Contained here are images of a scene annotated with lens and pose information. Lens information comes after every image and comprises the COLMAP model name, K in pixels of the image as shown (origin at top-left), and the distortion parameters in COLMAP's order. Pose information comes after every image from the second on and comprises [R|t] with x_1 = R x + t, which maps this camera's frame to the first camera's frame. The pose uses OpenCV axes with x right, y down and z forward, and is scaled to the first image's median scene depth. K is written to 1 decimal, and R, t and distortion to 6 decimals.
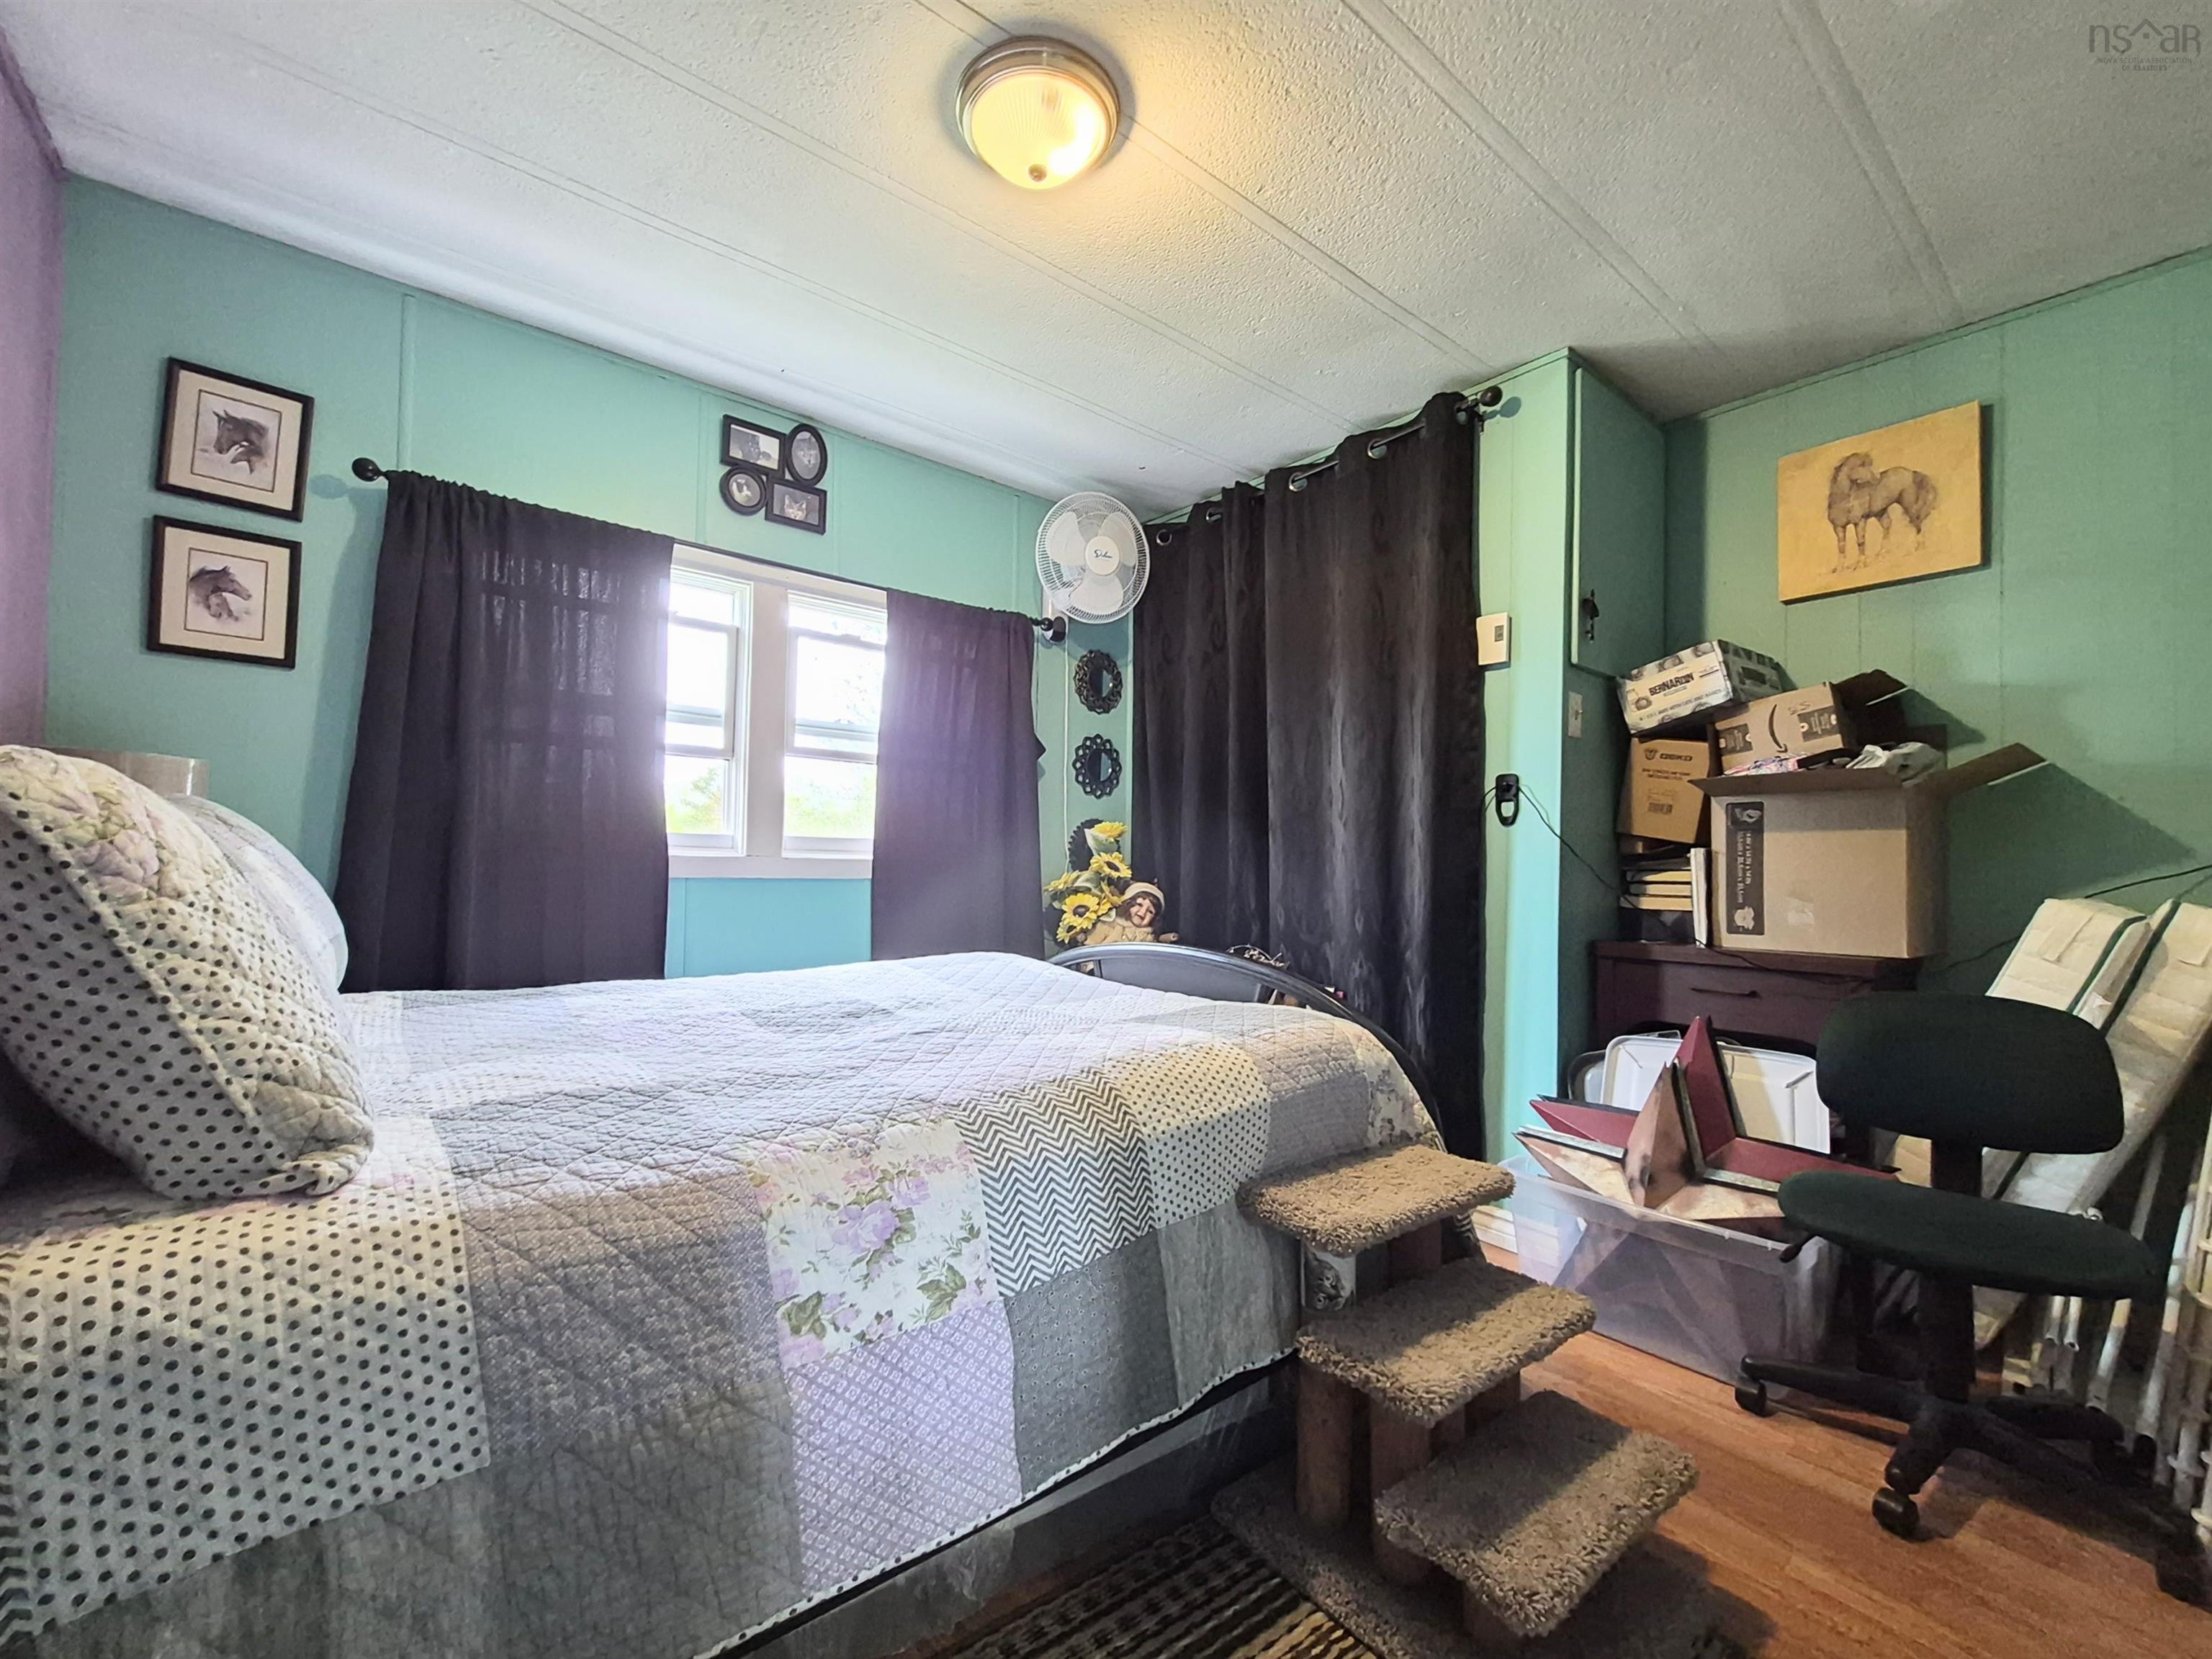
lens RADIAL K [[853.4, 0, 1106.0], [0, 853.4, 829.5], [0, 0, 1]] dist [0.004468, -0.002006]
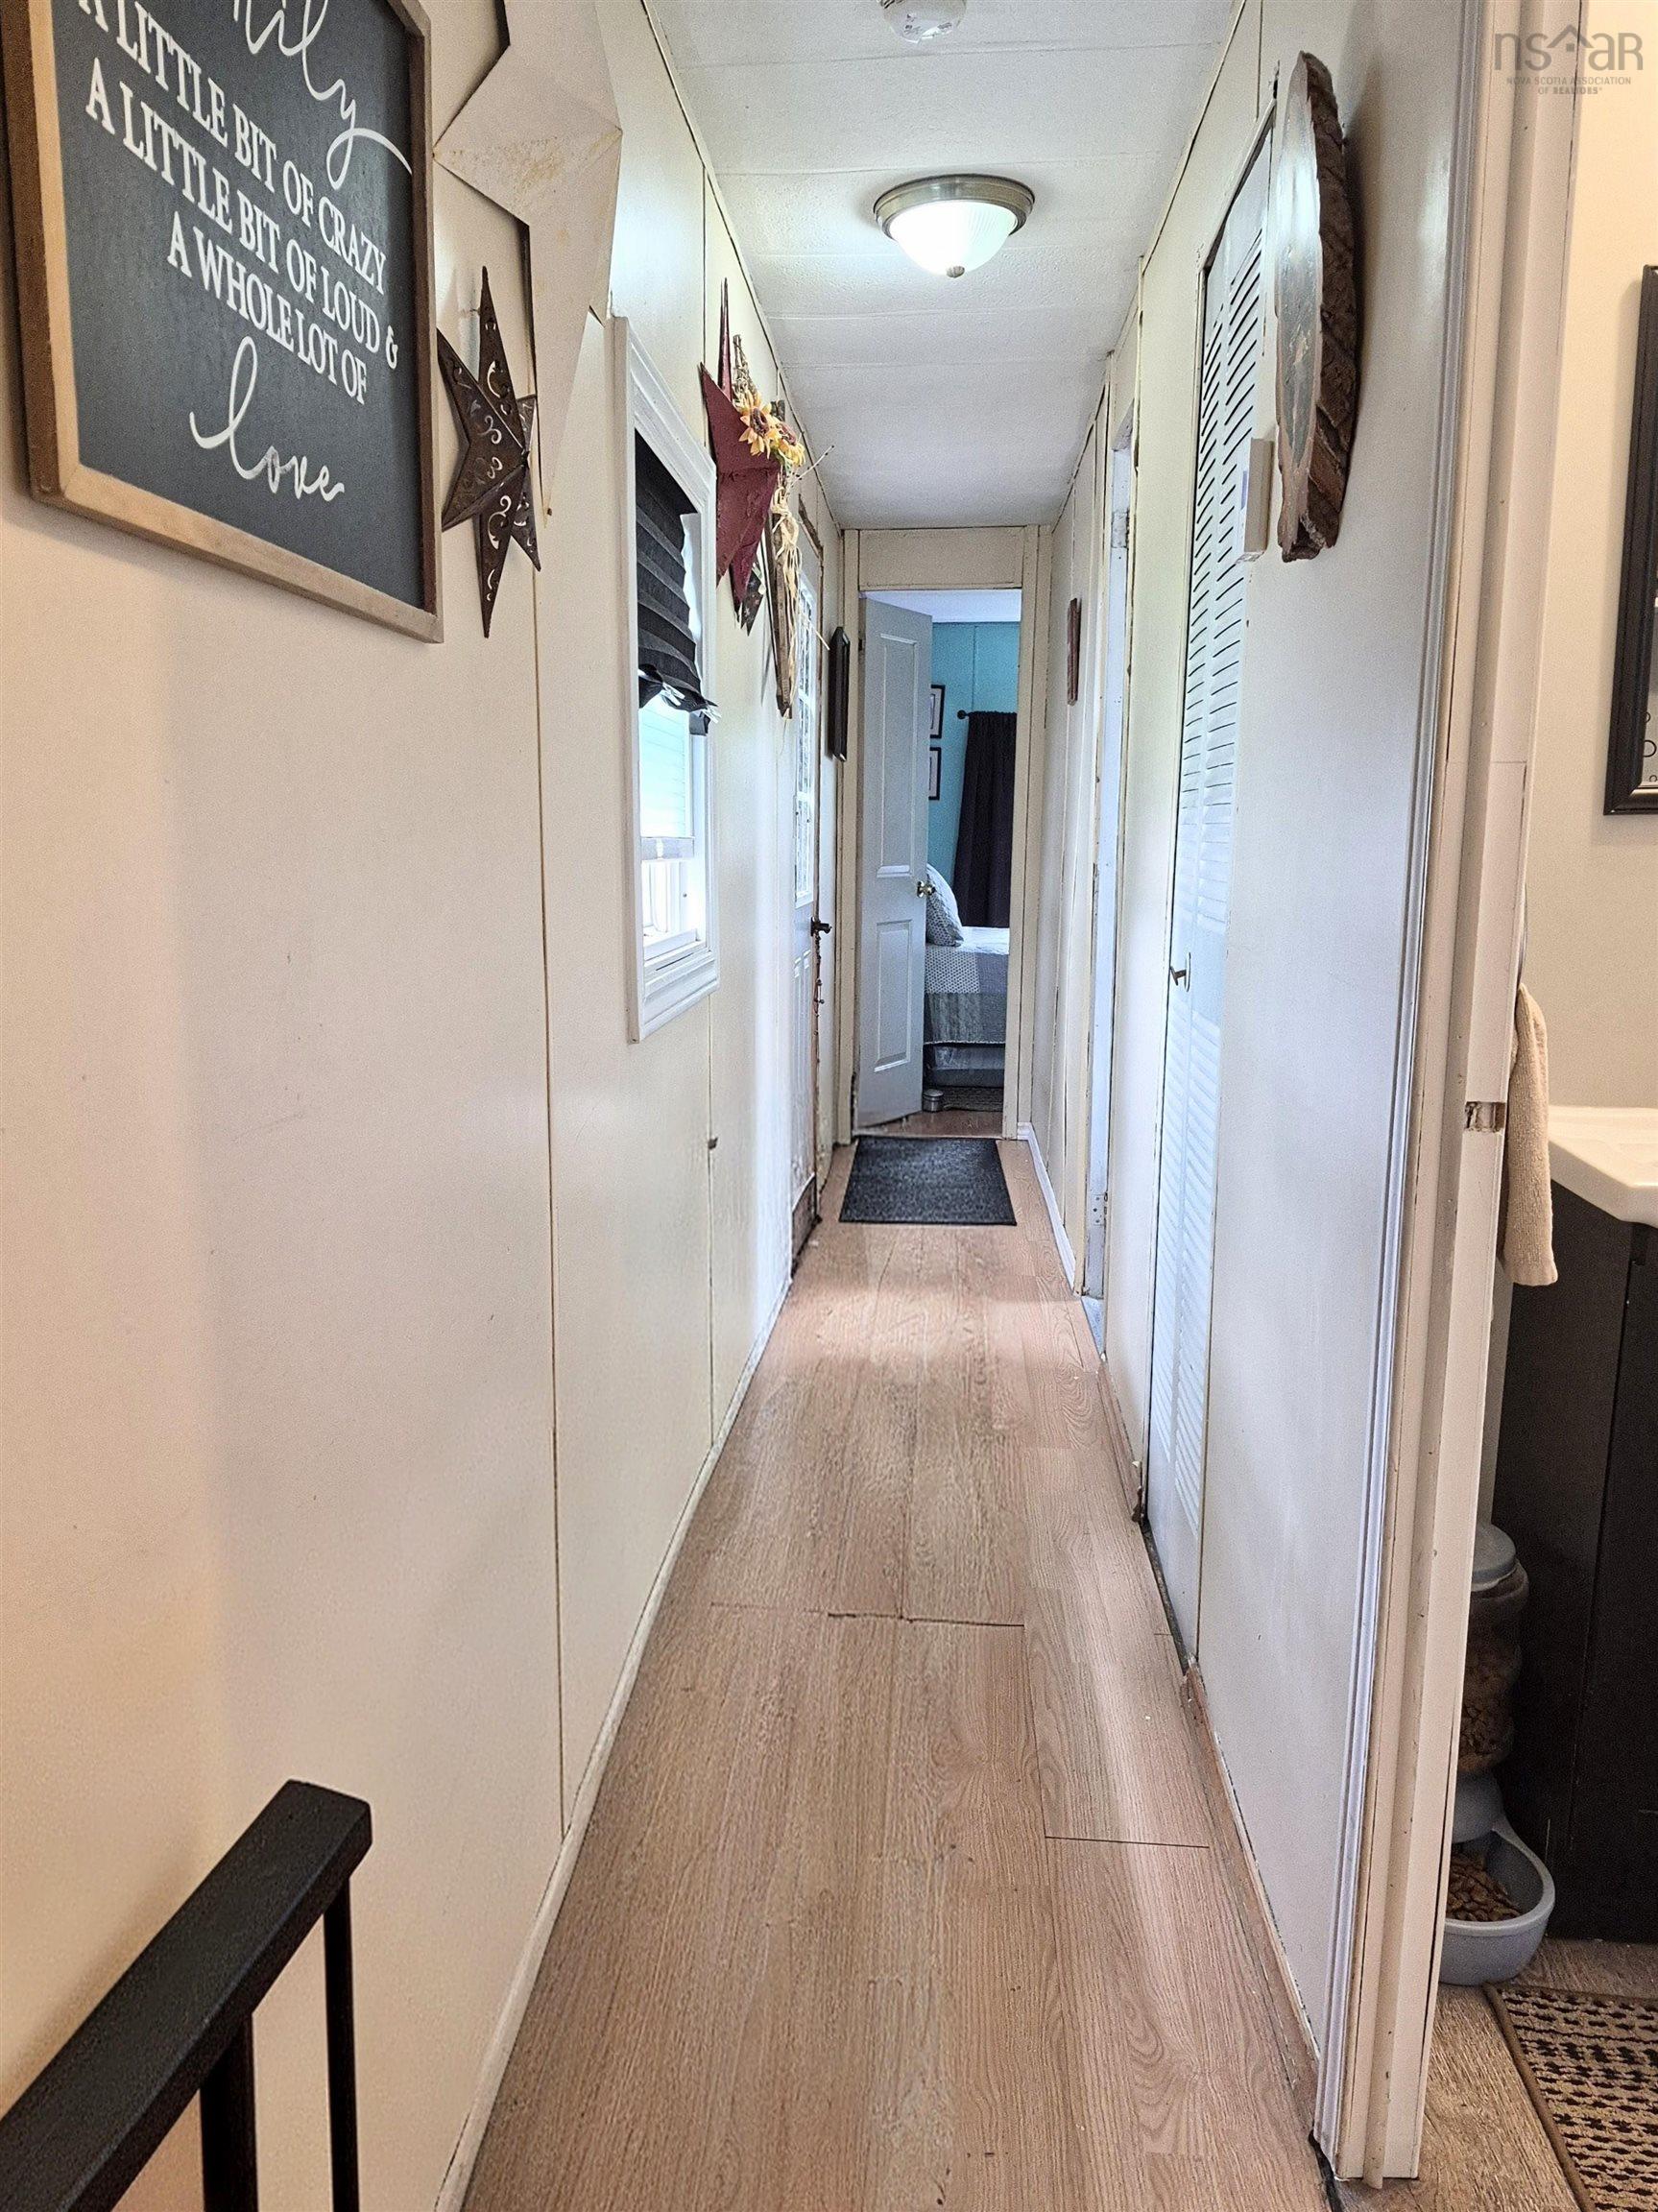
lens RADIAL K [[1568.3, 0, 829.0], [0, 1568.3, 1106.0], [0, 0, 1]] dist [-0.000098, -0.000027]
pose [[0.699293, 0.113875, -0.705706, 2.092681], [0.018161, 0.984081, 0.176790, -0.132714], [0.714604, -0.136444, 0.686093, -2.420908]]
